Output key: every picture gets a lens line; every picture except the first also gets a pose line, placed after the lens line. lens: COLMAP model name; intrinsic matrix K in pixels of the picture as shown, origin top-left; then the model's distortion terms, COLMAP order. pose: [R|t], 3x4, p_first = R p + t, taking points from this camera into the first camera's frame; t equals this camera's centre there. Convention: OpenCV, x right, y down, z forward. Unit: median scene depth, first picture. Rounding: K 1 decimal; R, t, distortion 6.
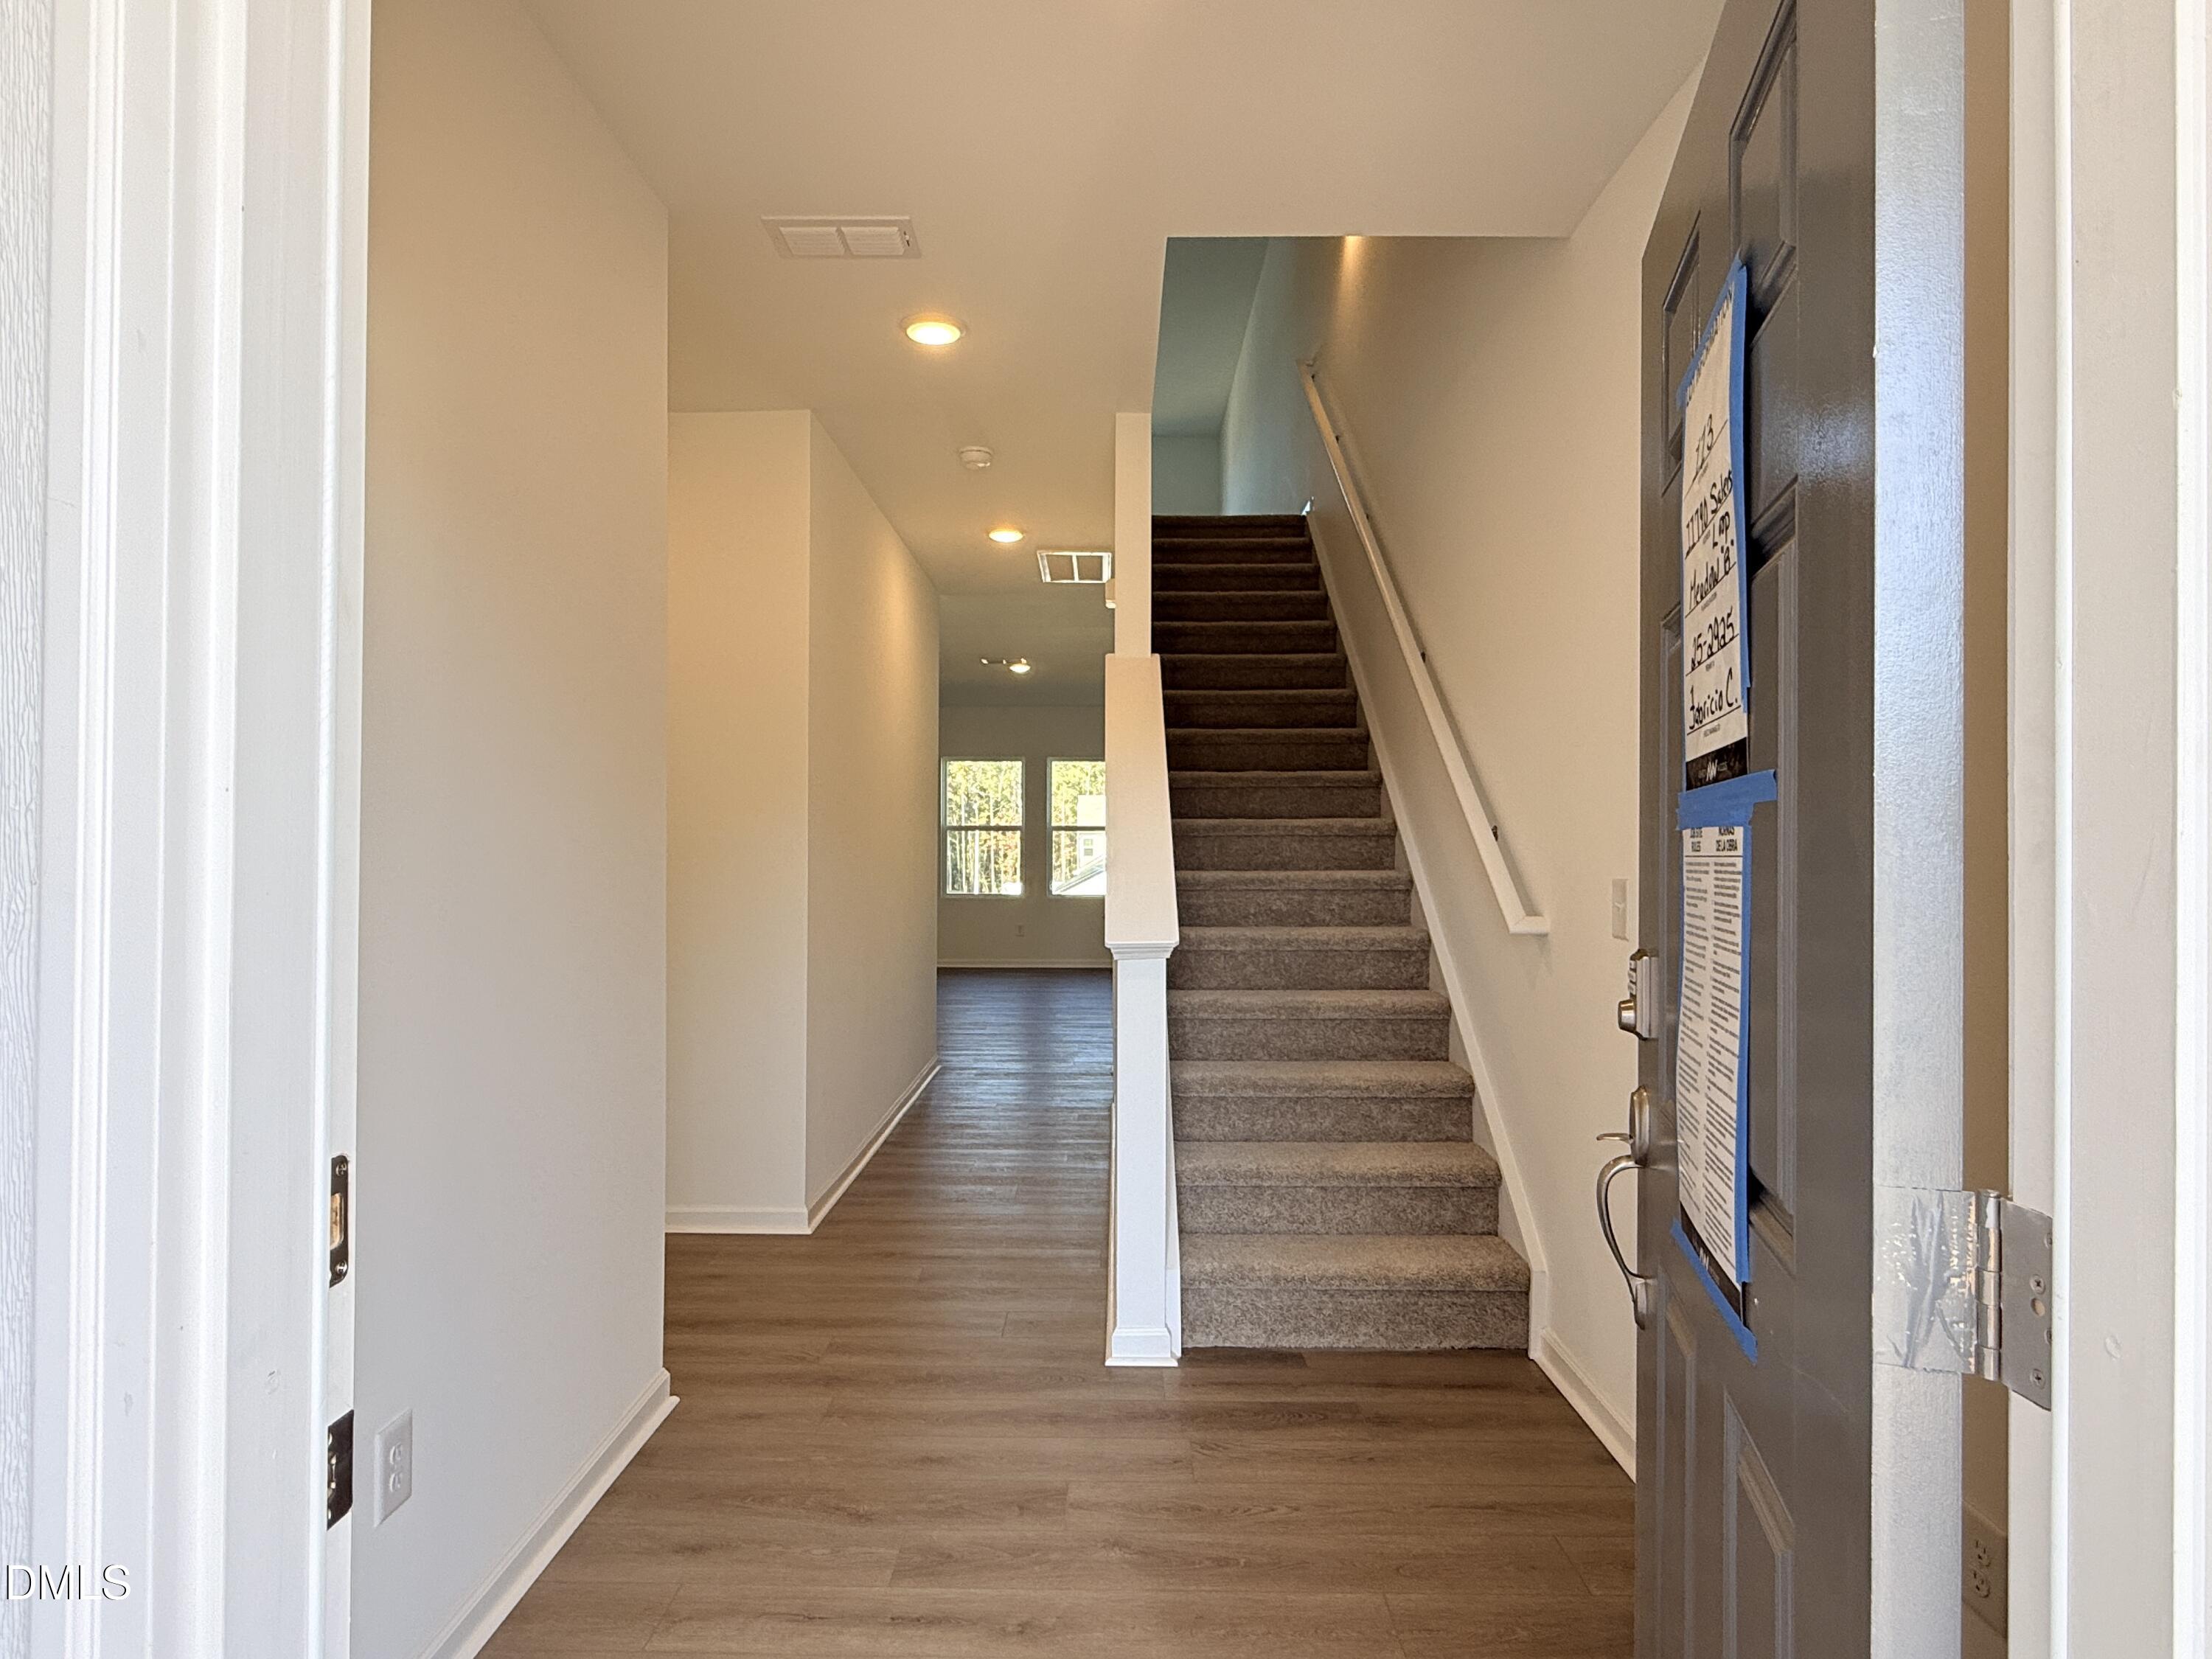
lens RADIAL K [[1215.5, 0, 1095.7], [0, 1215.5, 824.3], [0, 0, 1]] dist [0.000633, 0.000161]
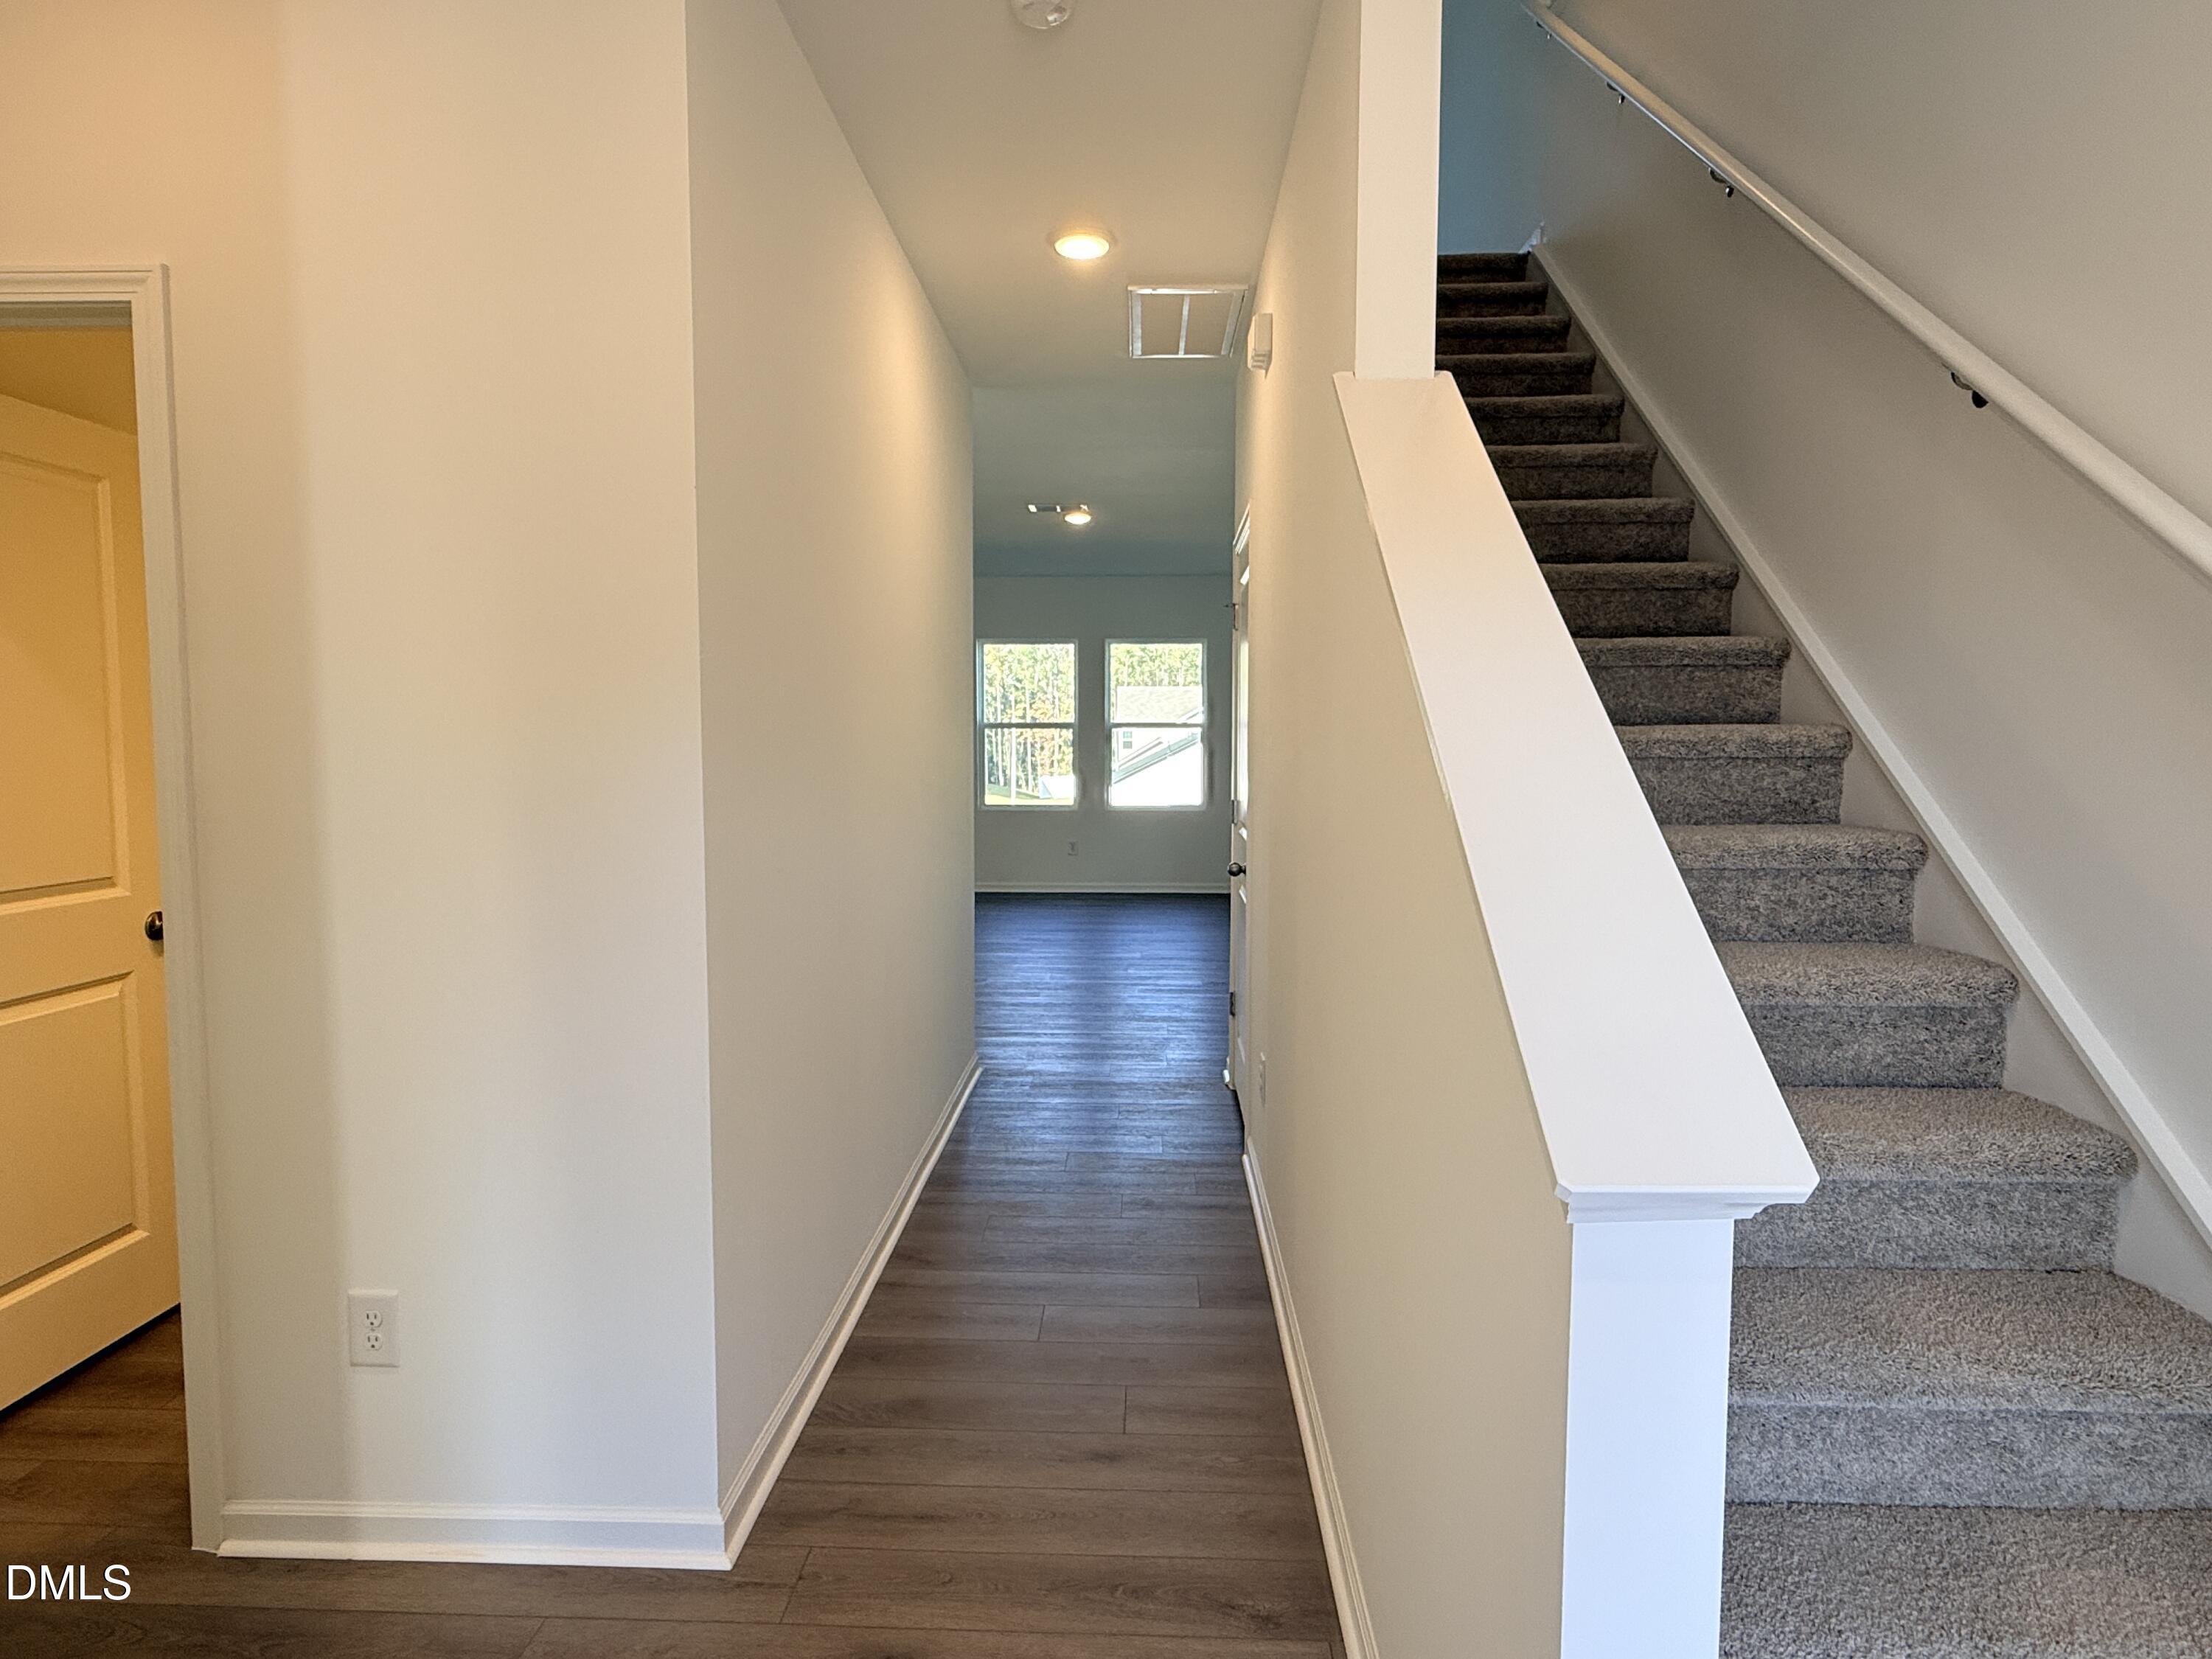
lens RADIAL K [[1215.5, 0, 1095.7], [0, 1215.5, 824.3], [0, 0, 1]] dist [0.000633, 0.000161]
pose [[0.999577, 0.001424, -0.029056, -0.025303], [0.001167, 0.996035, 0.088951, -0.003753], [0.029068, -0.088947, 0.995612, 0.193164]]
